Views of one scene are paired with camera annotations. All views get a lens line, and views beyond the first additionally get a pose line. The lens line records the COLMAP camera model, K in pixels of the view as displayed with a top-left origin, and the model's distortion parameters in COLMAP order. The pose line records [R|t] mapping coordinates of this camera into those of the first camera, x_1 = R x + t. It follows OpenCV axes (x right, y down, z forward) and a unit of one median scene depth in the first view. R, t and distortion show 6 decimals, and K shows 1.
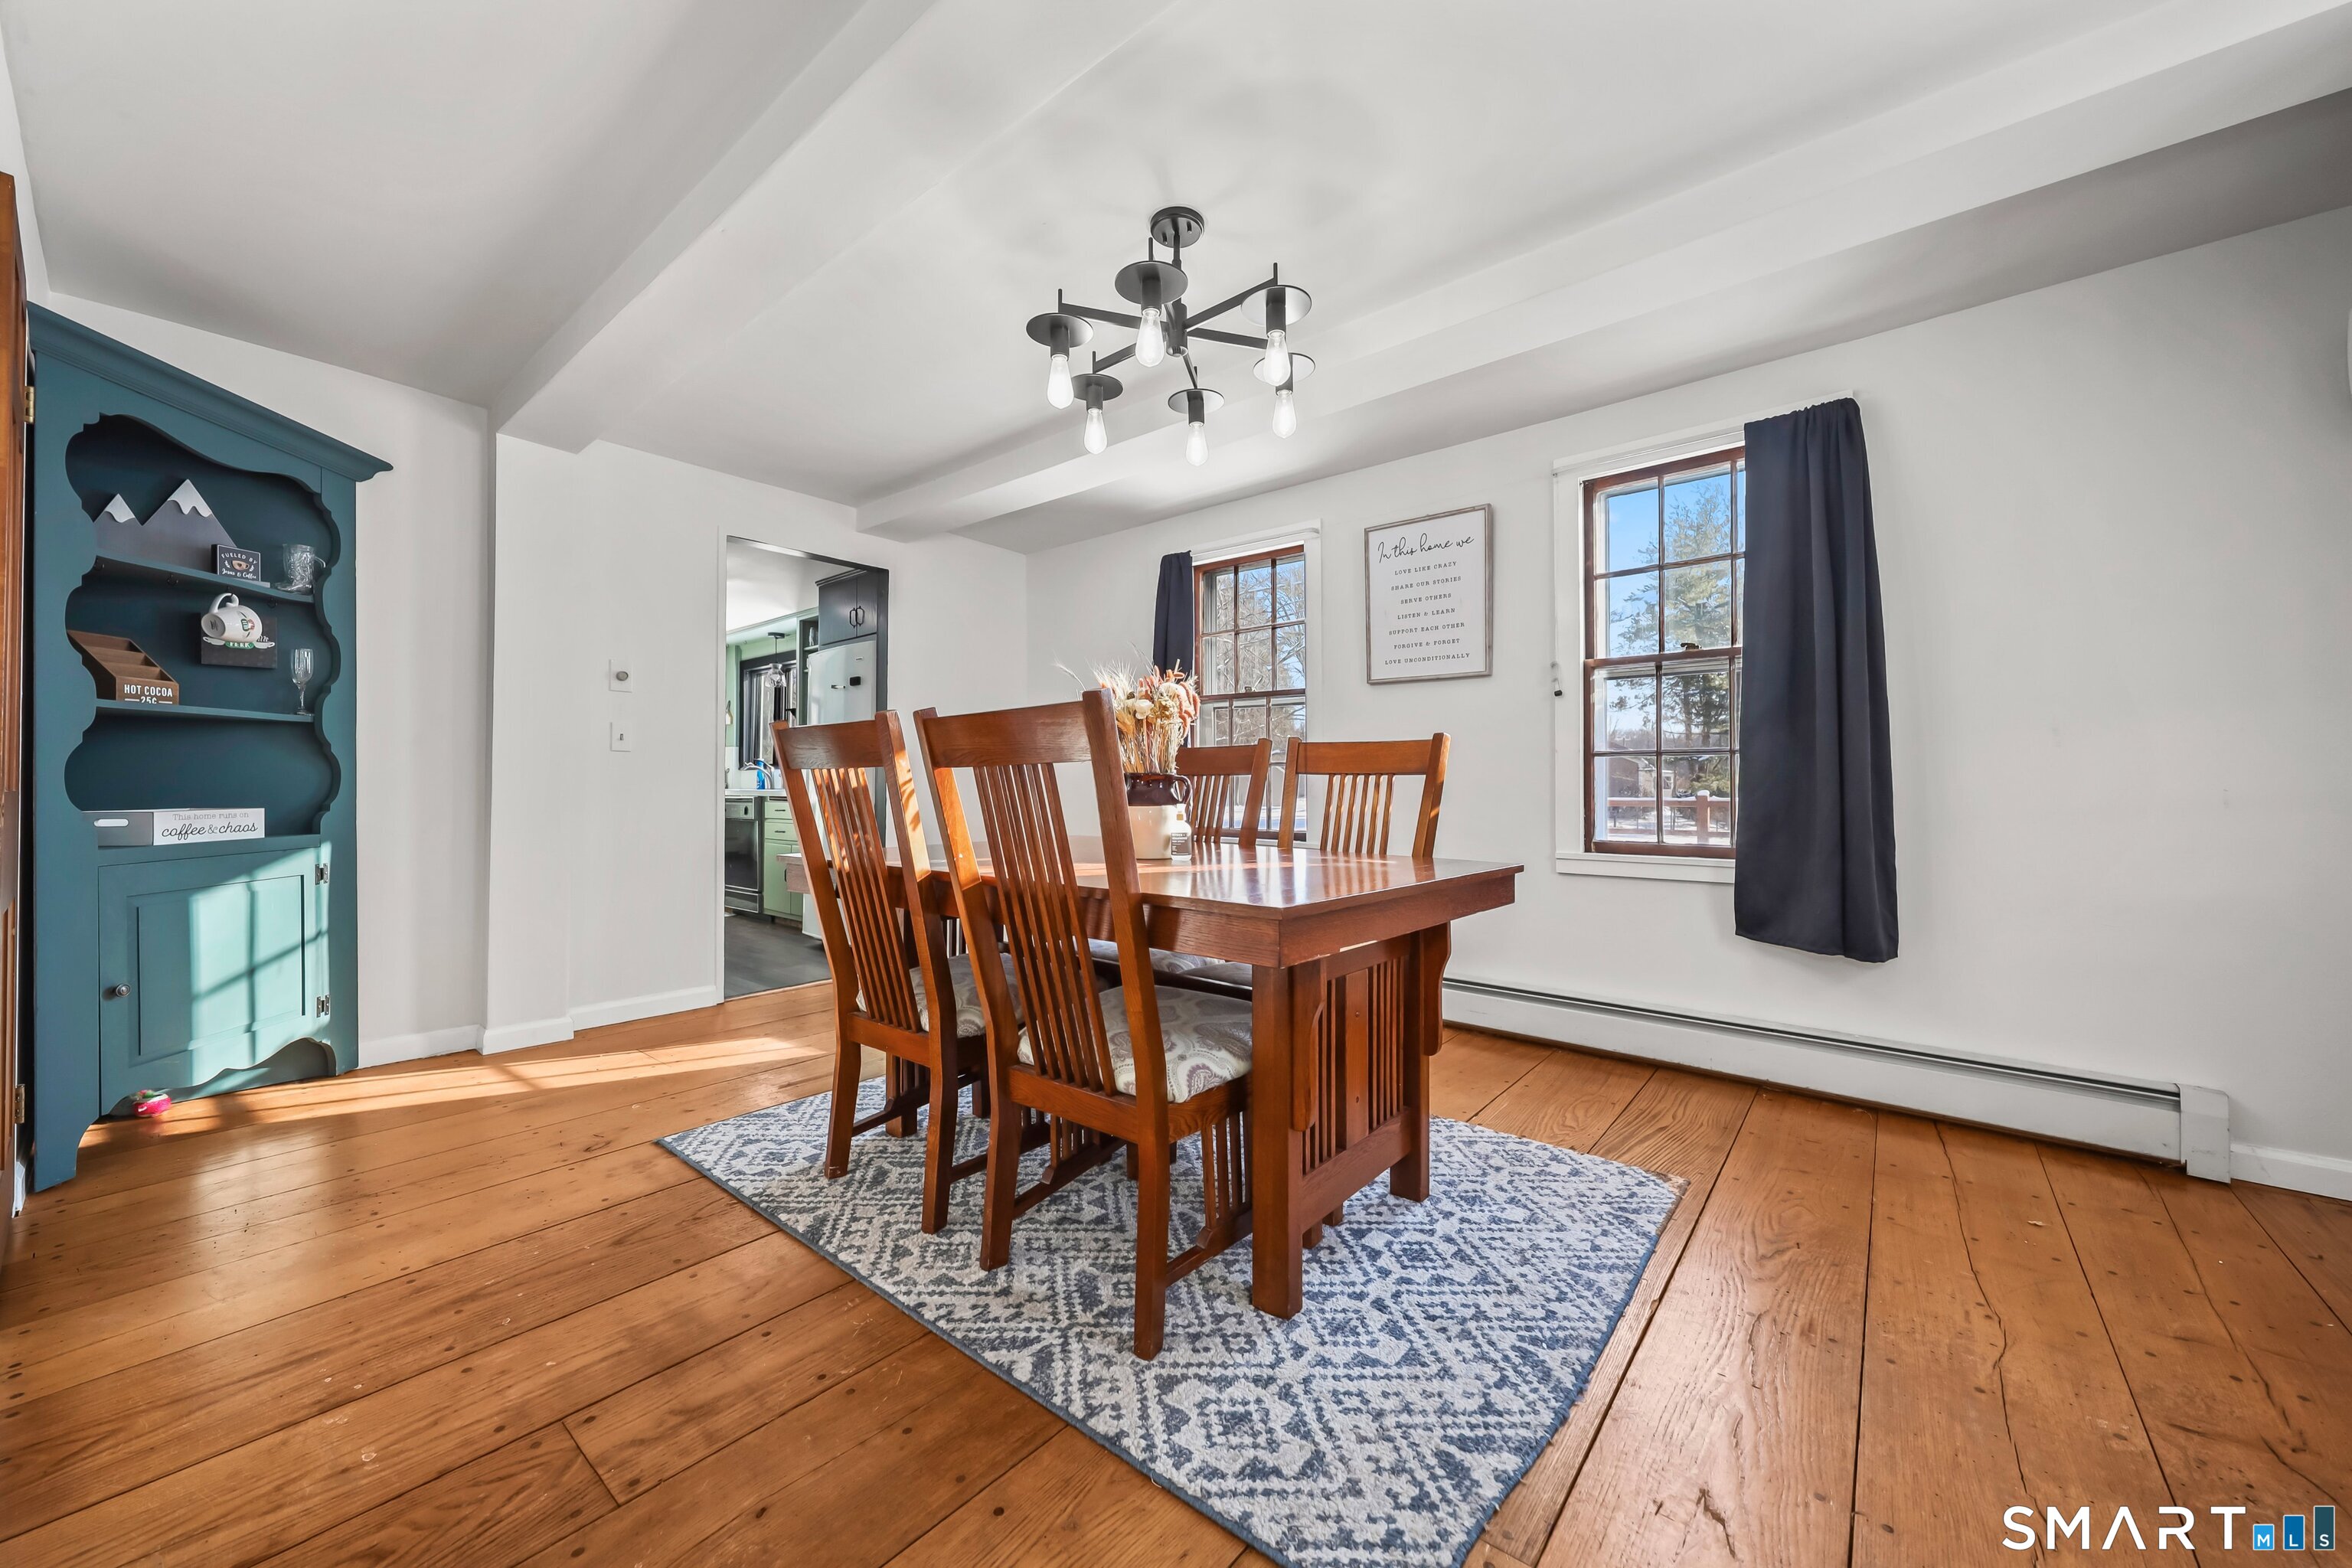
lens RADIAL K [[862.9, 0, 1166.5], [0, 862.9, 783.5], [0, 0, 1]] dist [0.002652, 0.000126]
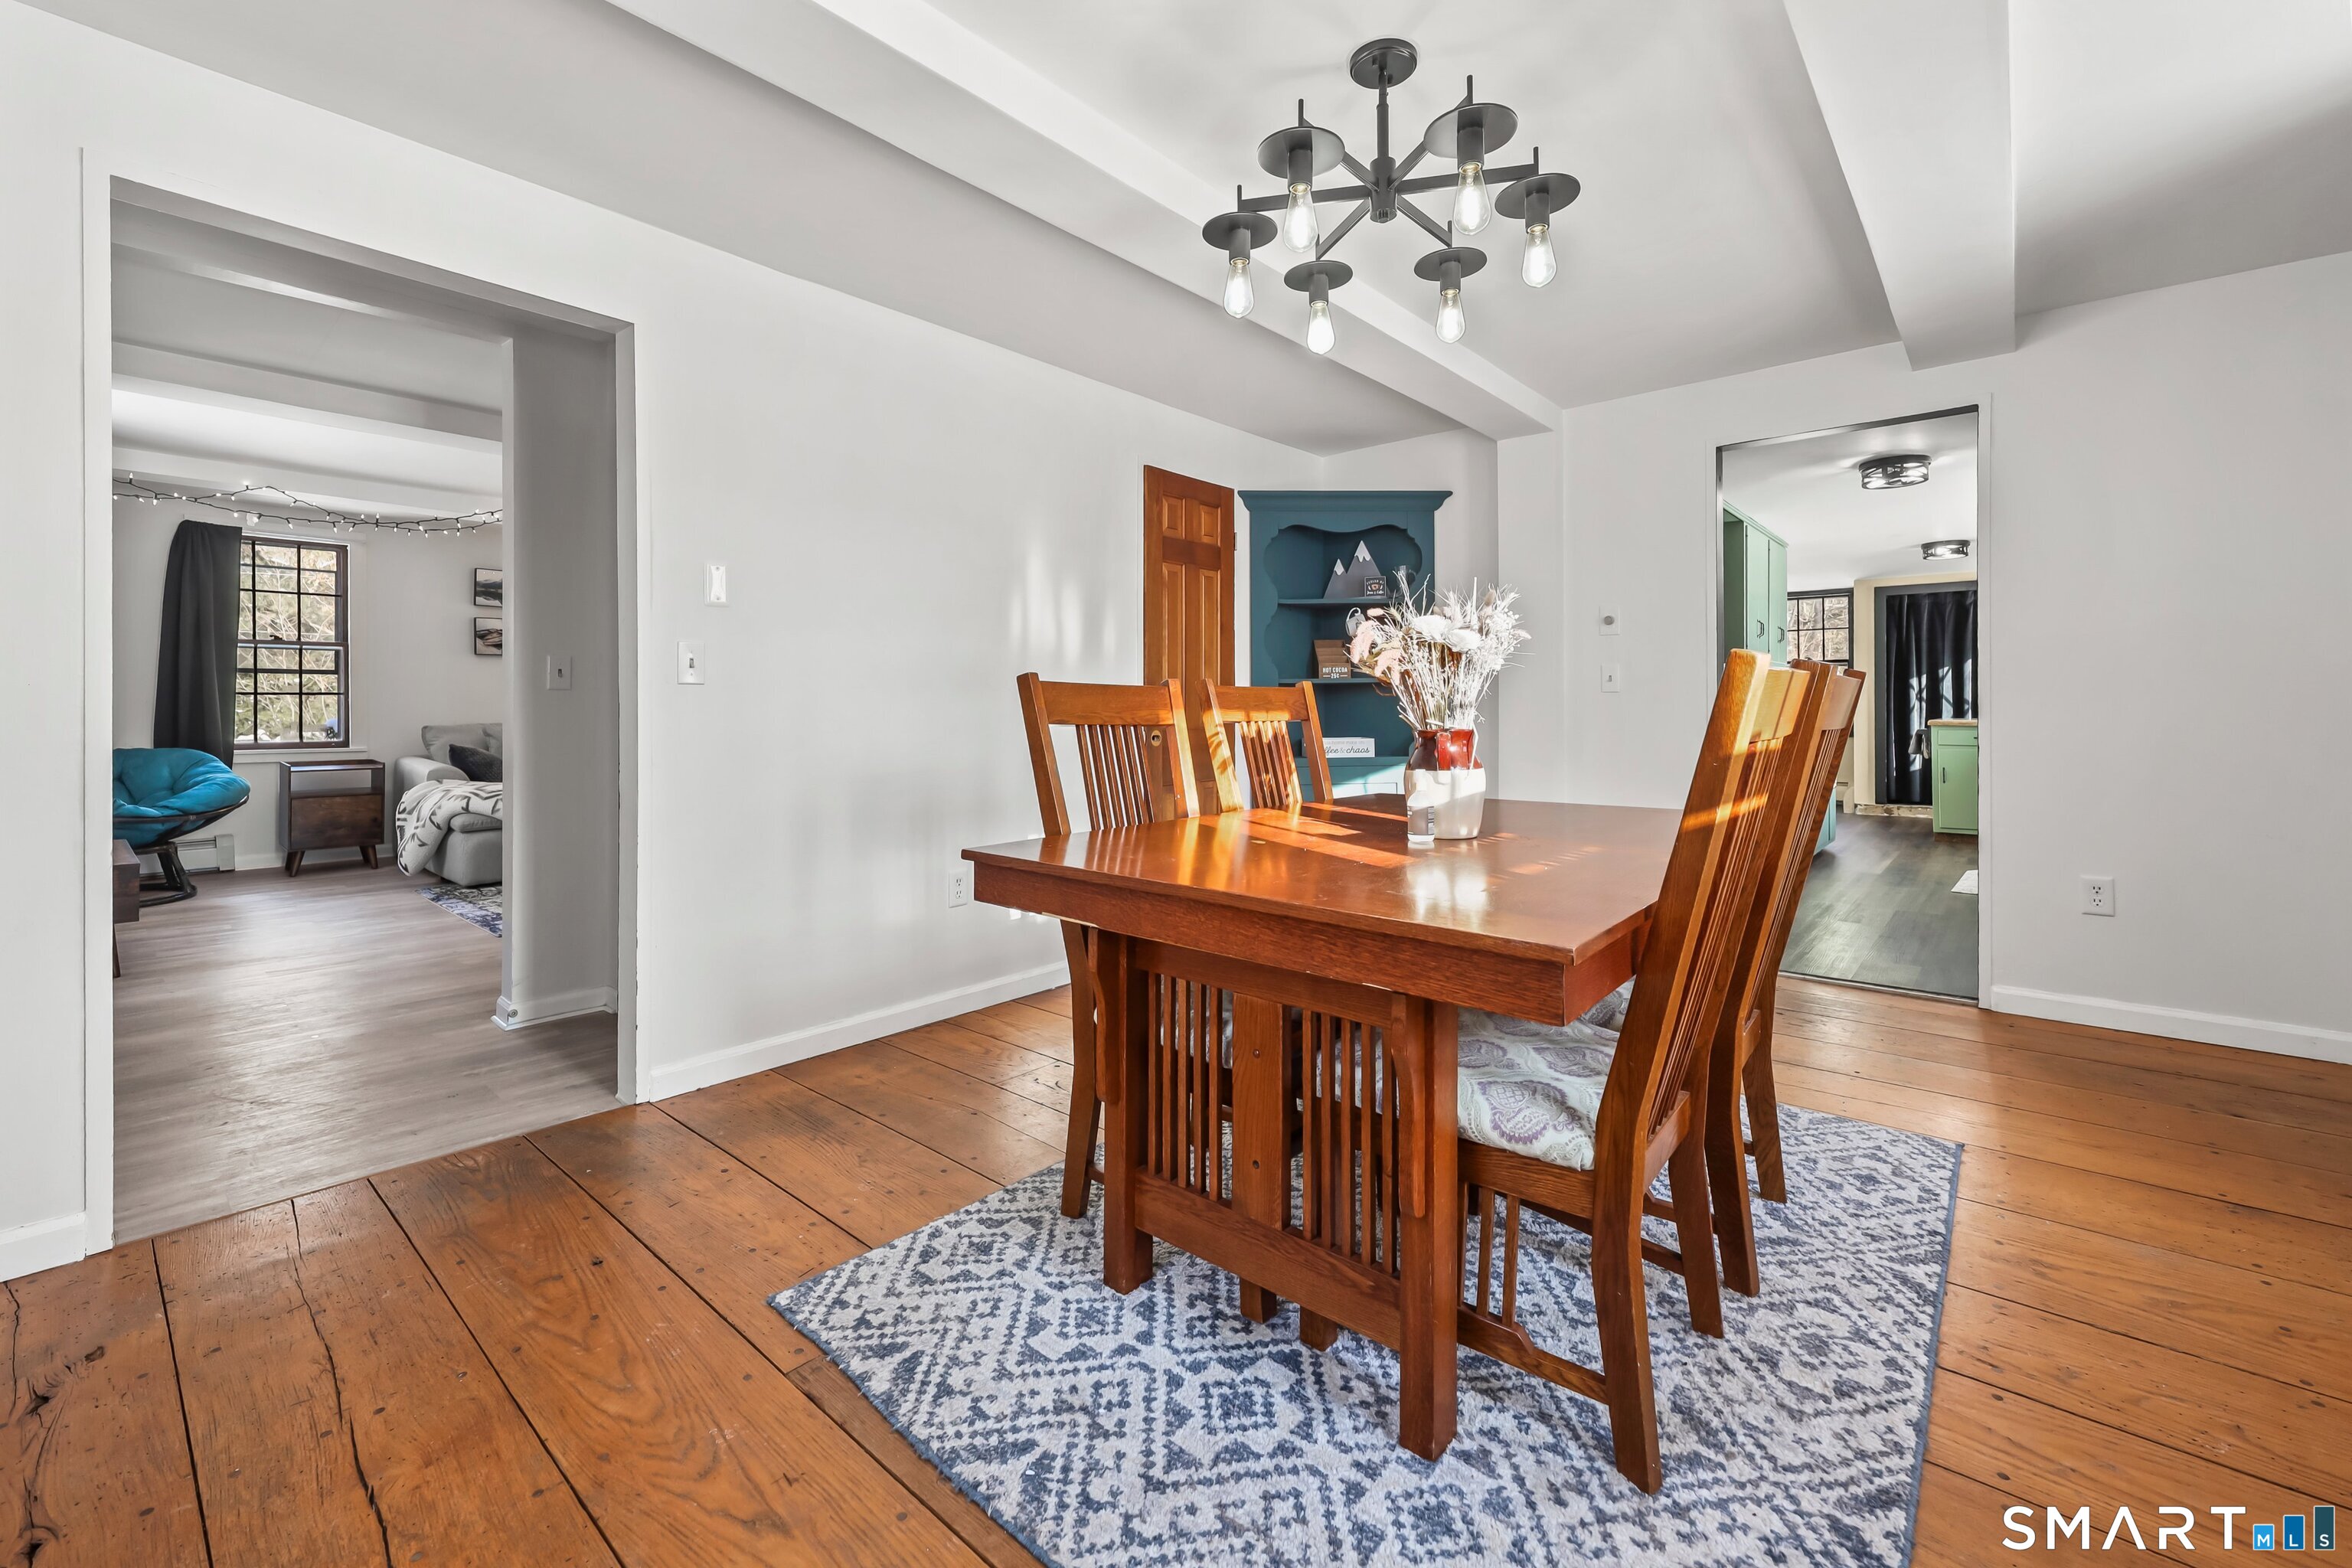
lens RADIAL K [[968.0, 0, 1160.2], [0, 968.0, 707.4], [0, 0, 1]] dist [0.006368, -0.000987]
pose [[-0.018186, -0.002780, -0.999831, 1.407371], [0.006089, 0.999977, -0.002891, -0.048774], [0.999816, -0.006140, -0.018169, 1.210267]]
